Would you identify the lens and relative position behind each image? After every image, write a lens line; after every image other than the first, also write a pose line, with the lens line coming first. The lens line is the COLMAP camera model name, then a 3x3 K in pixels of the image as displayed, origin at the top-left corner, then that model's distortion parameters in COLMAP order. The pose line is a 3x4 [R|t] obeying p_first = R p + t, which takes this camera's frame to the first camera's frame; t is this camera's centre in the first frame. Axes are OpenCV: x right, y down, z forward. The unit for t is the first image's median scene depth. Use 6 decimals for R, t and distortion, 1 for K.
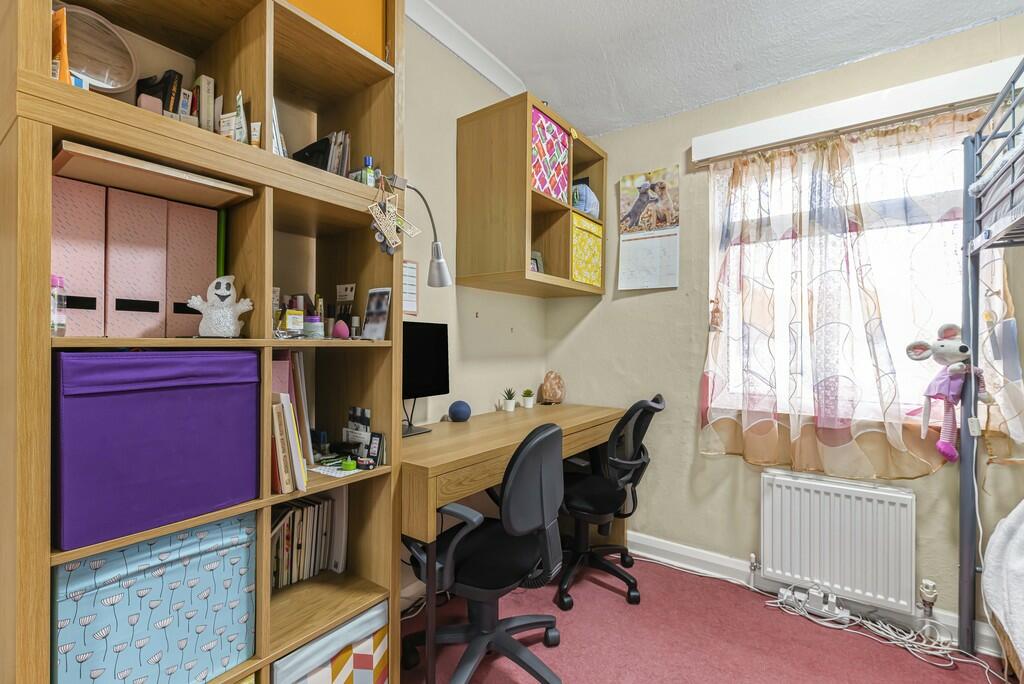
lens RADIAL K [[459.0, 0, 506.2], [0, 459.0, 344.9], [0, 0, 1]] dist [0.000067, -0.000571]
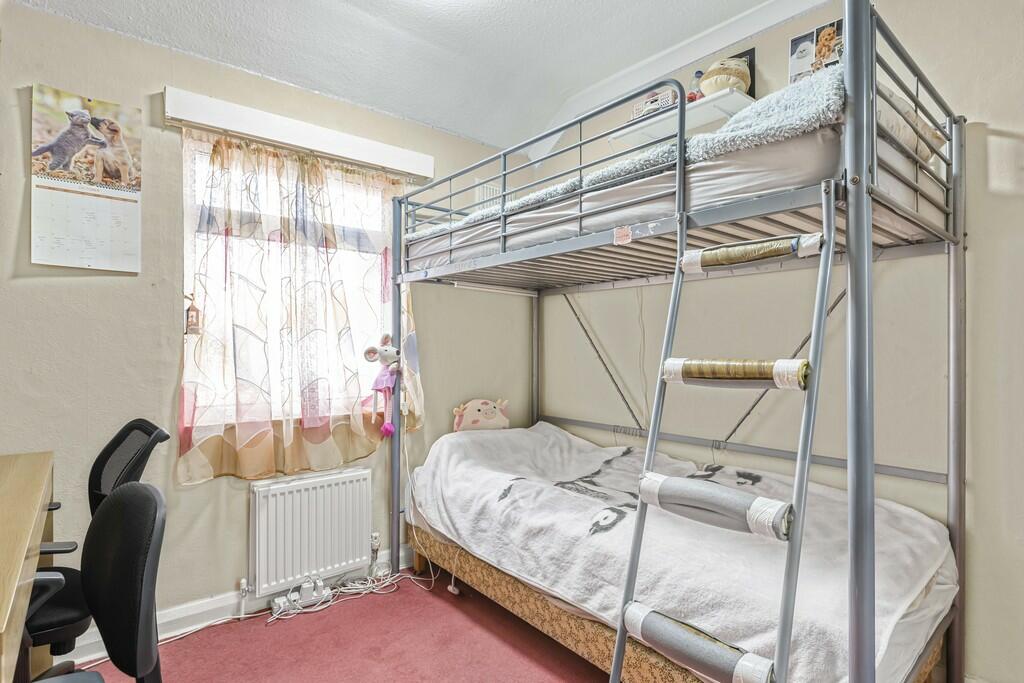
lens RADIAL K [[515.3, 0, 504.4], [0, 515.3, 349.6], [0, 0, 1]] dist [-0.006973, 0.000005]
pose [[0.252594, -0.007136, 0.967546, -0.379356], [-0.000003, 0.999973, 0.007376, -0.010297], [-0.967572, -0.001866, 0.252587, 0.288176]]
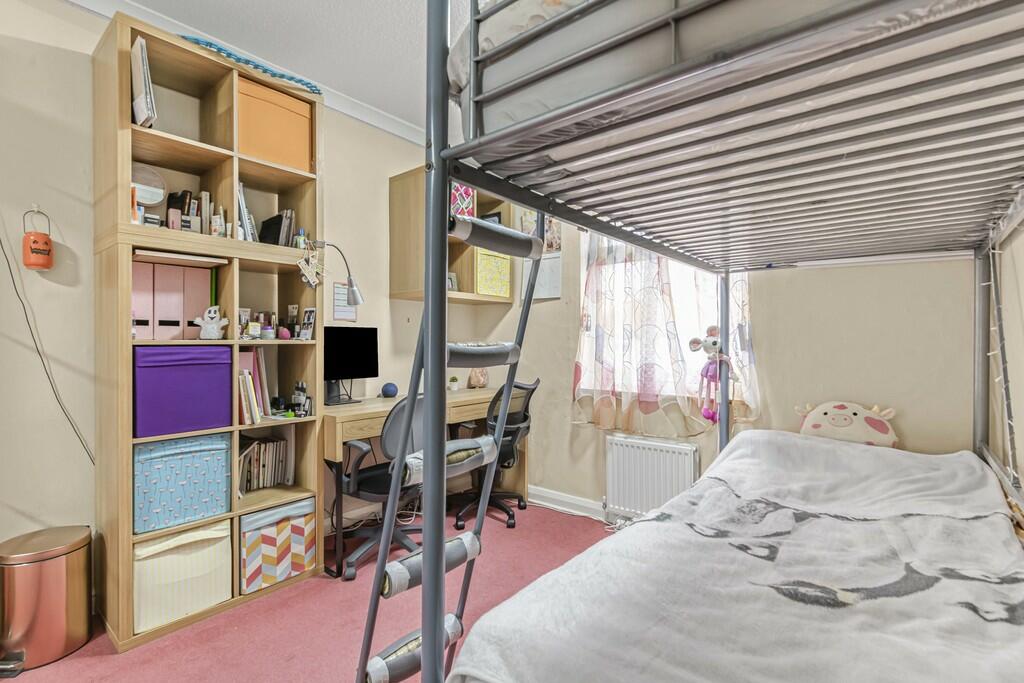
lens RADIAL K [[490.0, 0, 510.6], [0, 490.0, 343.0], [0, 0, 1]] dist [0.002391, 0.000649]
pose [[0.997759, -0.006310, -0.066607, 0.432405], [0.006388, 0.999979, 0.000952, 0.002692], [0.066600, -0.001375, 0.997779, -0.543392]]
